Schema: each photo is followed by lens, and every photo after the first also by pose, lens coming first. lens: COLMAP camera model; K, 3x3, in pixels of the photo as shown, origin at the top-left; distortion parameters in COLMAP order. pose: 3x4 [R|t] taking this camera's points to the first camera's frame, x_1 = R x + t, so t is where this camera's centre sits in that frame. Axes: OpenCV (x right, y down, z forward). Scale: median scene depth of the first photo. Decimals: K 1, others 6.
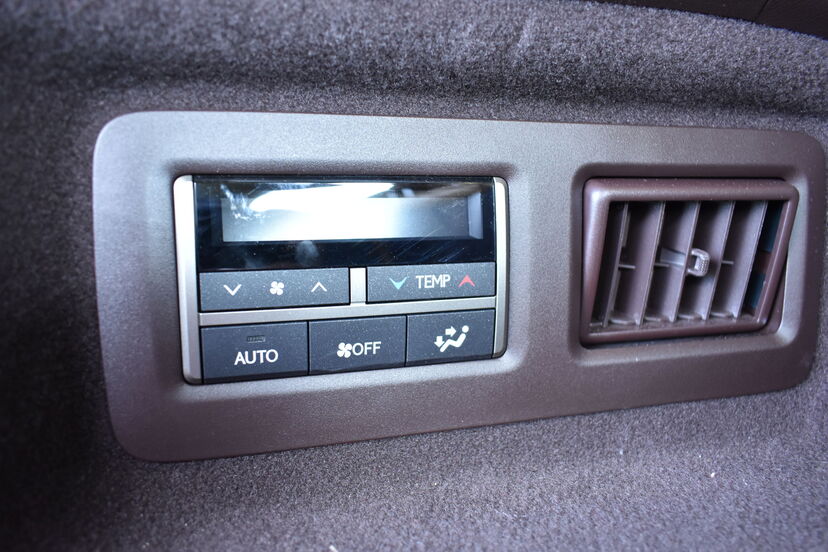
lens RADIAL K [[644.6, 0, 414.0], [0, 644.6, 276.0], [0, 0, 1]] dist [-0.003508, -0.001832]
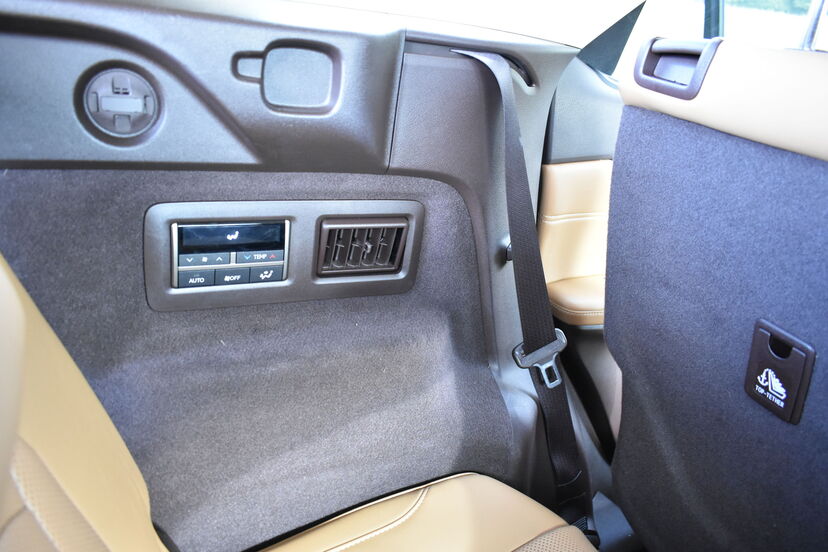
lens RADIAL K [[644.6, 0, 414.0], [0, 644.6, 276.0], [0, 0, 1]] dist [-0.003508, -0.001832]
pose [[0.980397, 0.074031, 0.182596, 0.179759], [-0.124648, 0.950748, 0.283796, -0.792290], [-0.152593, -0.300993, 0.941339, -1.791589]]
